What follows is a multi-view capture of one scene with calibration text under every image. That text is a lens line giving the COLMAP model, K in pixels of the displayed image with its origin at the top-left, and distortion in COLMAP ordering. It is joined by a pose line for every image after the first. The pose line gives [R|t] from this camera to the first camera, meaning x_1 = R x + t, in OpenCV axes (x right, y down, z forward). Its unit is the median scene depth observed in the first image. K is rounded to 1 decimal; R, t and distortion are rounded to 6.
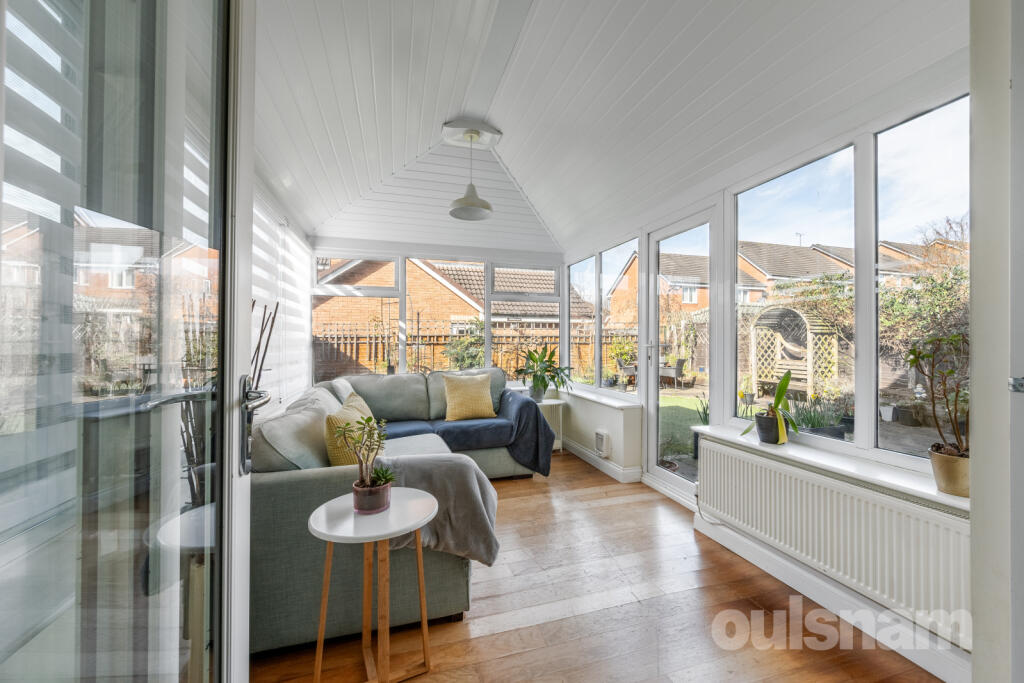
lens RADIAL K [[401.9, 0, 514.6], [0, 401.9, 338.9], [0, 0, 1]] dist [-0.011557, 0.002176]
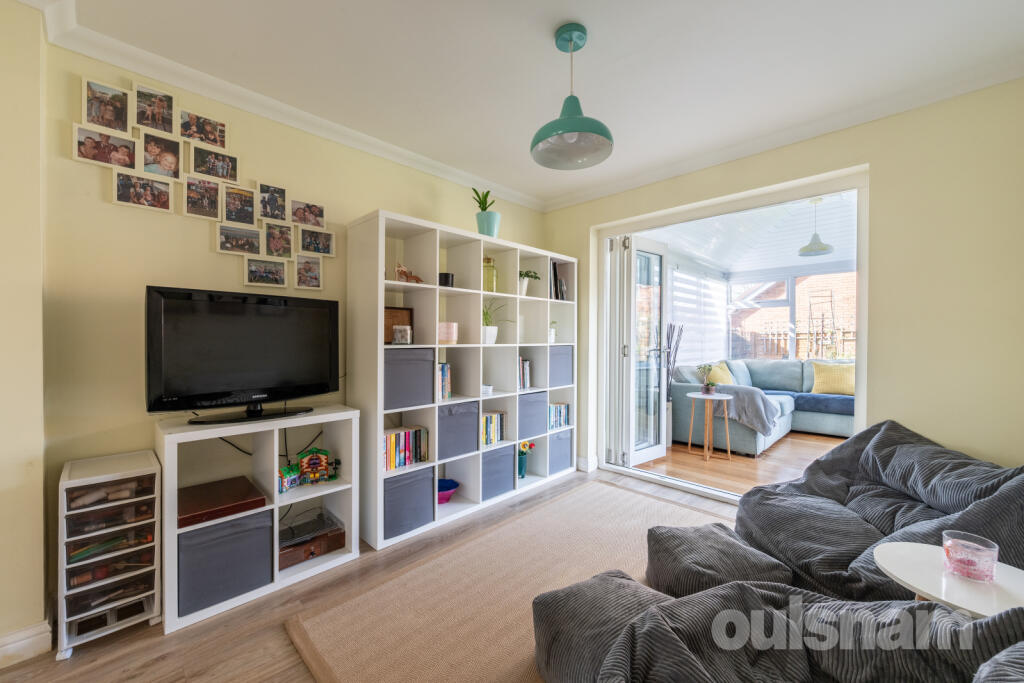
lens RADIAL K [[401.9, 0, 508.5], [0, 401.9, 340.3], [0, 0, 1]] dist [-0.011557, 0.002176]
pose [[0.471103, 0.003674, -0.882070, 0.228577], [0.008690, 0.999923, 0.008806, -0.002869], [0.882035, -0.011814, 0.471035, -0.247967]]
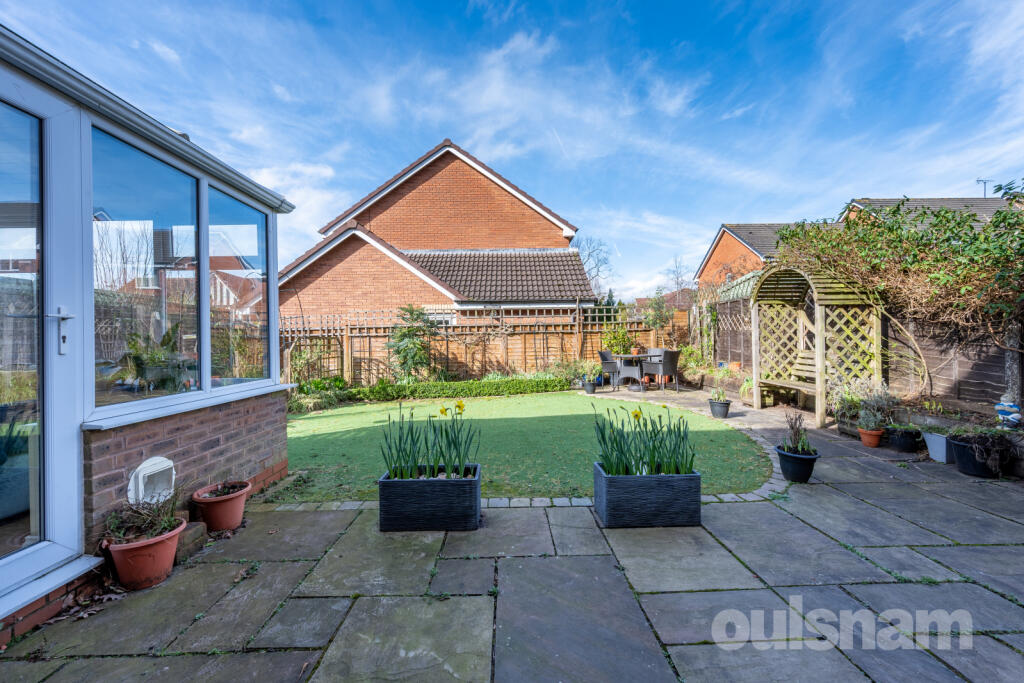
lens RADIAL K [[401.9, 0, 510.2], [0, 401.9, 339.4], [0, 0, 1]] dist [-0.011557, 0.002176]
pose [[0.958161, -0.014864, -0.285845, 0.387164], [0.018839, 0.999760, 0.011161, 0.017579], [0.285610, -0.016079, 0.958211, 0.231476]]
